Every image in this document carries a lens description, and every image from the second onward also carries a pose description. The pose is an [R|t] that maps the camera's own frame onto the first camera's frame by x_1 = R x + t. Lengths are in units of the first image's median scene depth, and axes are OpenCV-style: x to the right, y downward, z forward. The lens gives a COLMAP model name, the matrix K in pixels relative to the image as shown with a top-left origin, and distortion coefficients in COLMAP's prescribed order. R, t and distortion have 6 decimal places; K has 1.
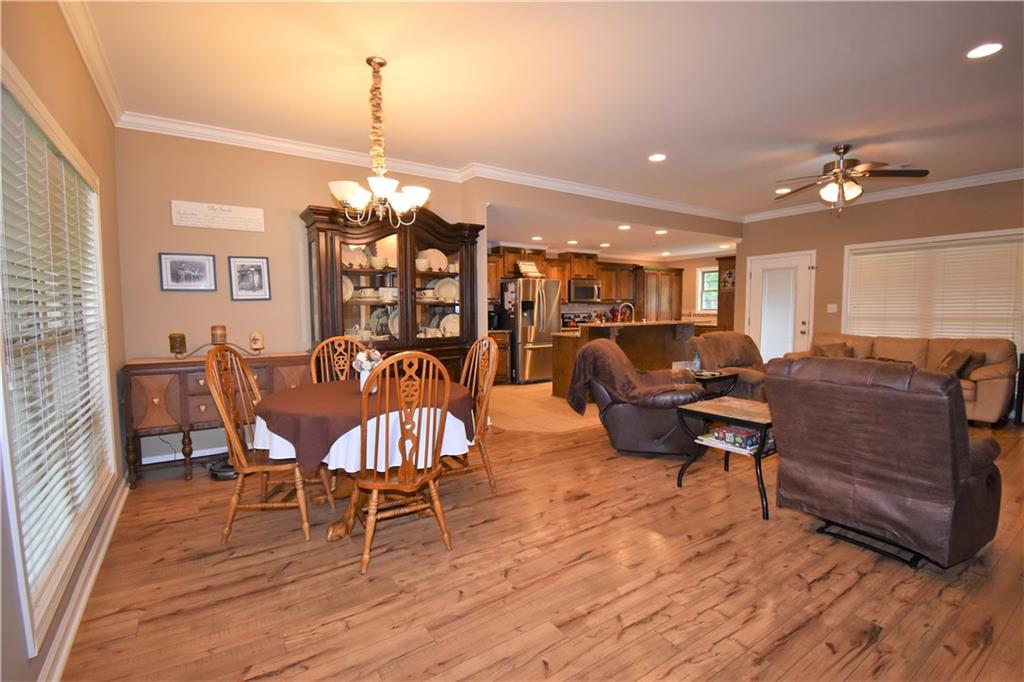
lens RADIAL K [[462.9, 0, 519.1], [0, 462.9, 338.2], [0, 0, 1]] dist [0.021904, -0.028725]
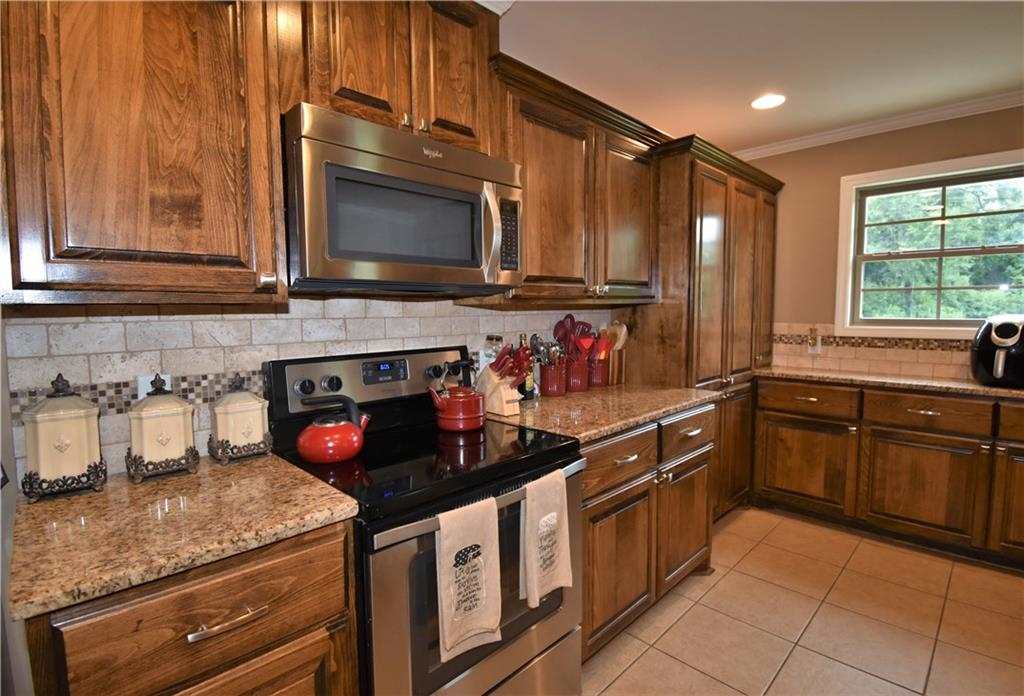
lens RADIAL K [[486.0, 0, 507.2], [0, 486.0, 346.7], [0, 0, 1]] dist [0.021780, -0.027337]
pose [[0.983426, -0.015649, 0.180635, 0.268310], [0.013281, 0.999809, 0.014312, -0.114777], [-0.180825, -0.011676, 0.983446, 1.594111]]
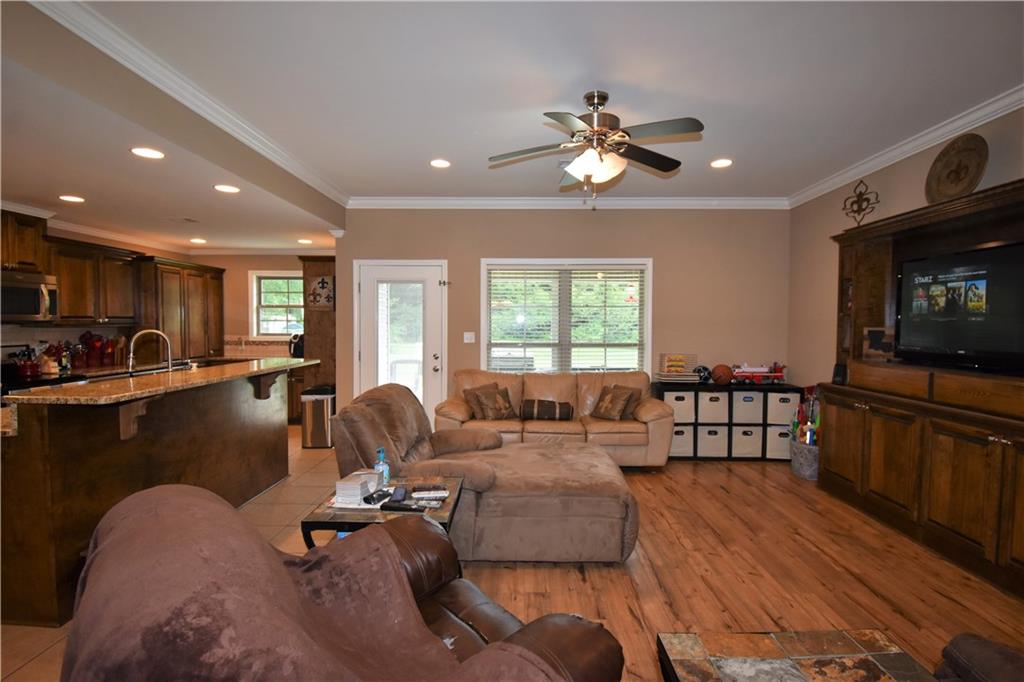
lens RADIAL K [[488.5, 0, 516.5], [0, 488.5, 341.1], [0, 0, 1]] dist [0.021631, -0.029048]
pose [[0.569667, -0.019361, 0.821648, 0.069704], [0.042184, 0.999094, -0.005705, -0.070997], [-0.820792, 0.037910, 0.569967, 0.664646]]
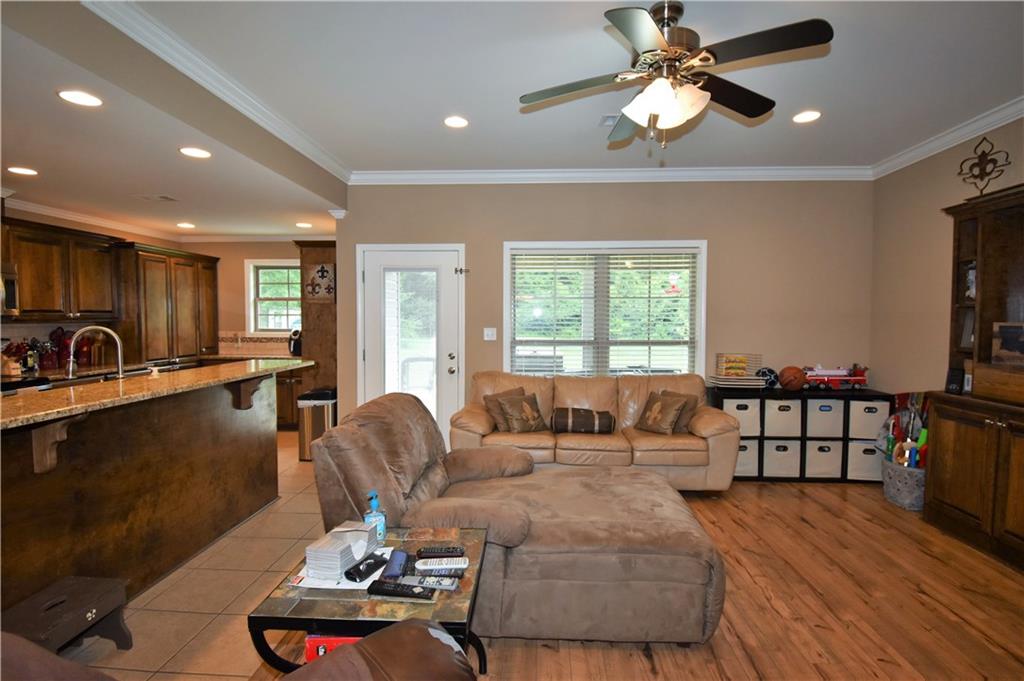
lens RADIAL K [[497.8, 0, 517.5], [0, 497.8, 339.6], [0, 0, 1]] dist [0.018944, -0.027536]
pose [[0.596981, -0.025796, 0.801841, 0.177396], [0.042286, 0.999105, 0.000659, -0.077703], [-0.801140, 0.033513, 0.597537, 0.765927]]
